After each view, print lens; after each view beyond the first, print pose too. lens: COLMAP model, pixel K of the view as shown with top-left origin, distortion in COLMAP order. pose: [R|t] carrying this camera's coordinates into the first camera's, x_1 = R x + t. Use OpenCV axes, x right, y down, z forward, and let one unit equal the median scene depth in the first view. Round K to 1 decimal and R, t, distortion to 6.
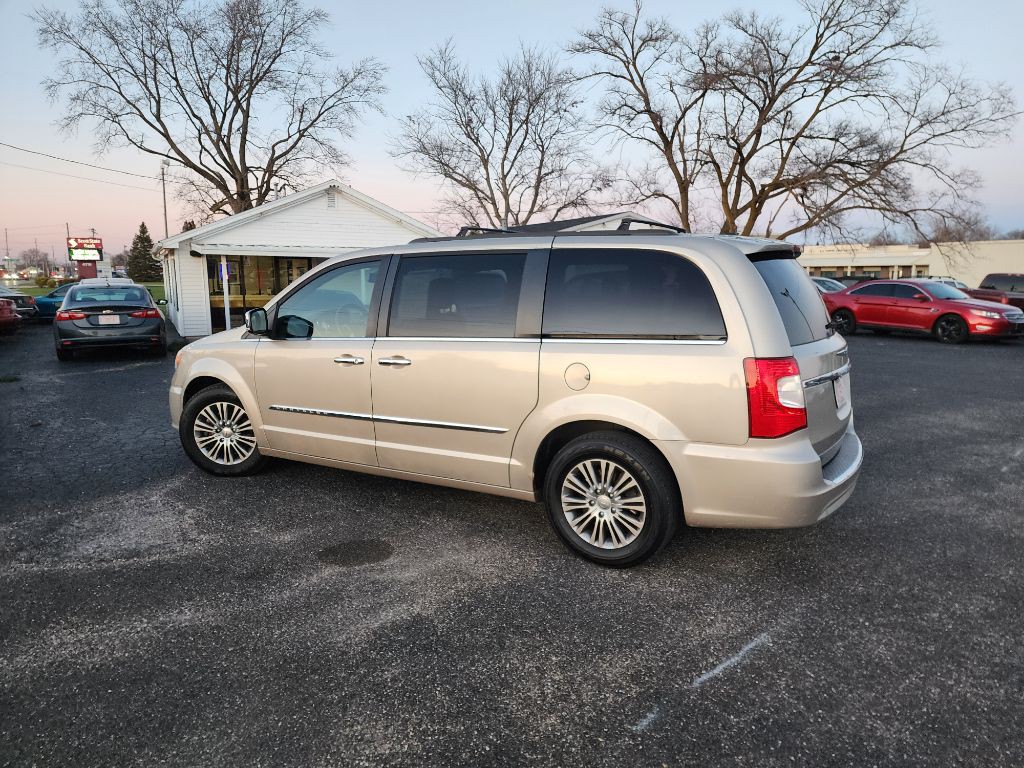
lens RADIAL K [[693.9, 0, 524.4], [0, 693.9, 388.0], [0, 0, 1]] dist [0.079195, -0.054652]
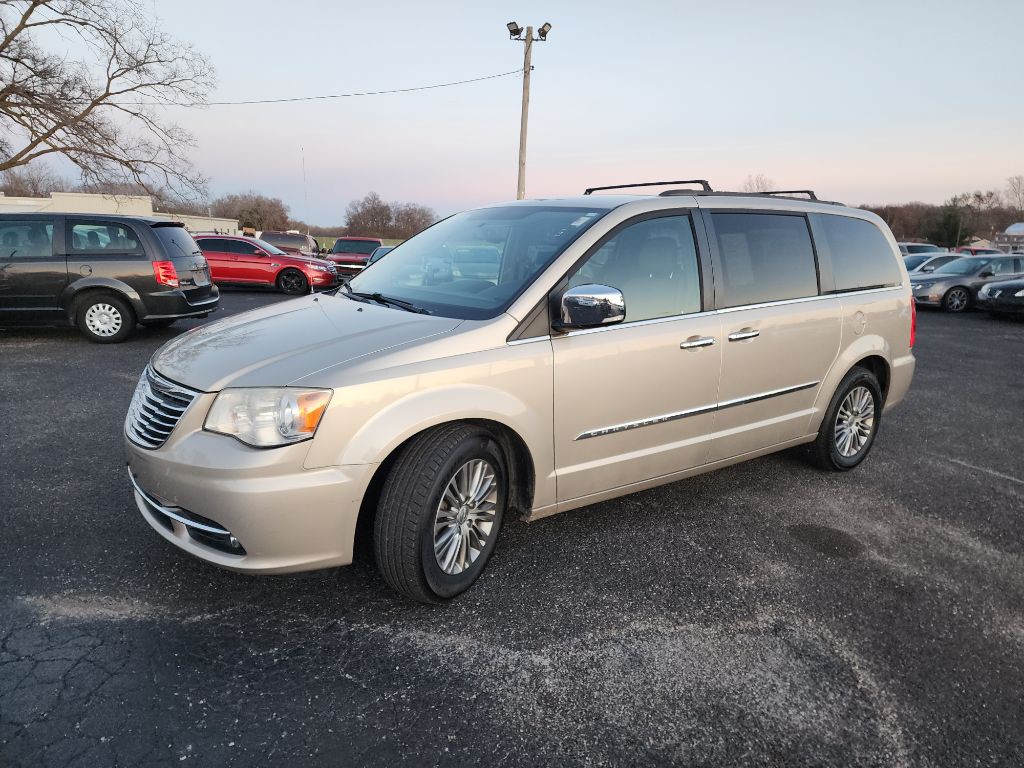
lens RADIAL K [[687.1, 0, 519.6], [0, 687.1, 392.3], [0, 0, 1]] dist [0.075904, -0.050777]
pose [[0.379265, -0.189931, 0.905585, -0.171961], [0.123157, 0.980360, 0.154035, -0.021465], [-0.917055, 0.053109, 0.395208, 0.143671]]
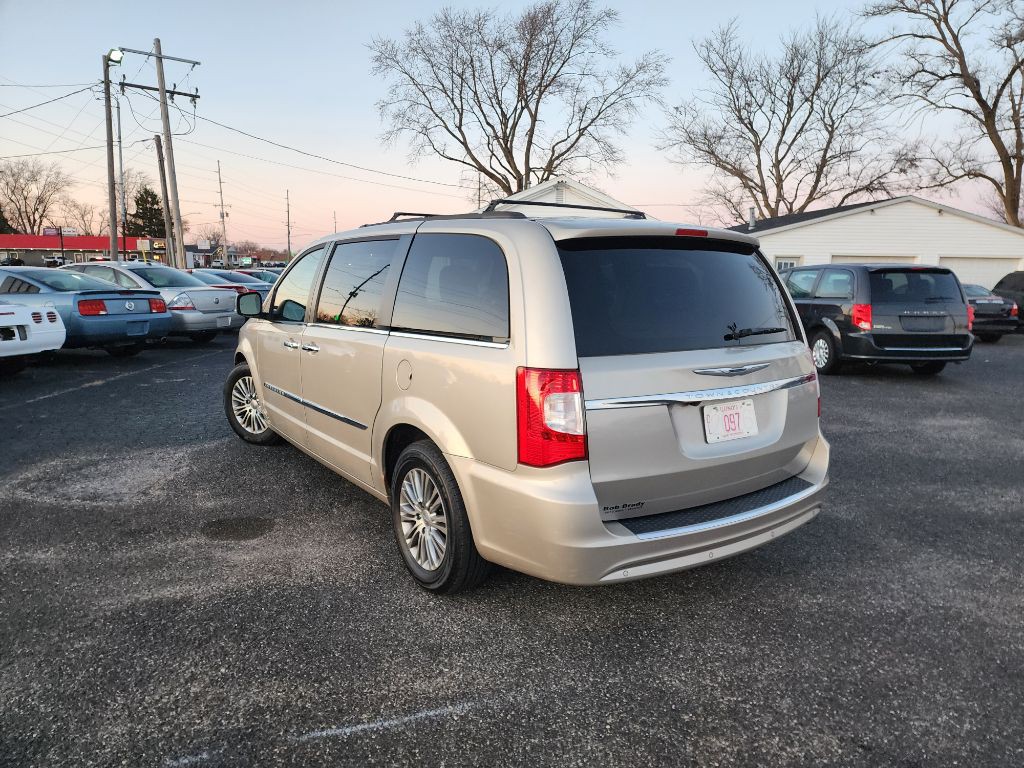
lens RADIAL K [[693.9, 0, 525.0], [0, 693.9, 386.8], [0, 0, 1]] dist [0.079195, -0.054652]
pose [[0.912164, 0.083920, -0.401141, 0.078982], [-0.081623, 0.996401, 0.022847, -0.004620], [0.401615, 0.011902, 0.915731, 0.031131]]
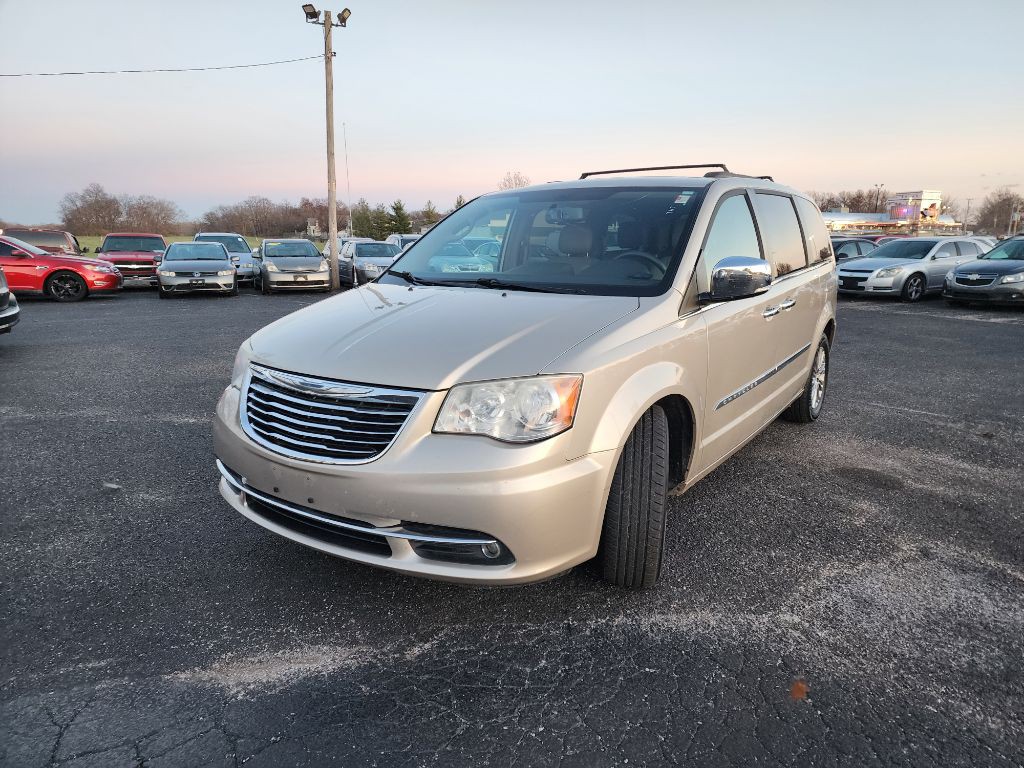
lens RADIAL K [[687.1, 0, 520.6], [0, 687.1, 379.7], [0, 0, 1]] dist [0.075904, -0.050777]
pose [[0.049194, -0.200271, 0.978505, -0.183293], [0.156225, 0.969175, 0.190507, -0.027804], [-0.986496, 0.143495, 0.078965, 0.204275]]
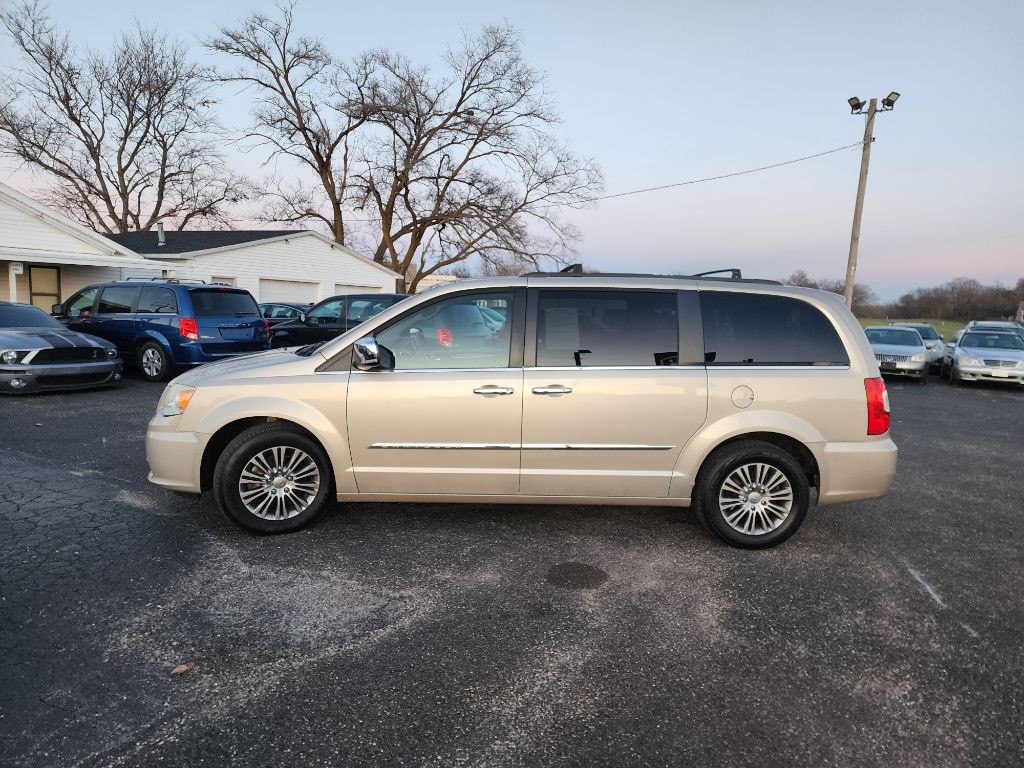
lens RADIAL K [[693.9, 0, 528.1], [0, 693.9, 395.5], [0, 0, 1]] dist [0.079195, -0.054652]
pose [[0.835998, -0.039306, 0.547323, -0.123133], [0.049585, 0.998762, -0.004012, -0.004458], [-0.546488, 0.030493, 0.836912, 0.023598]]
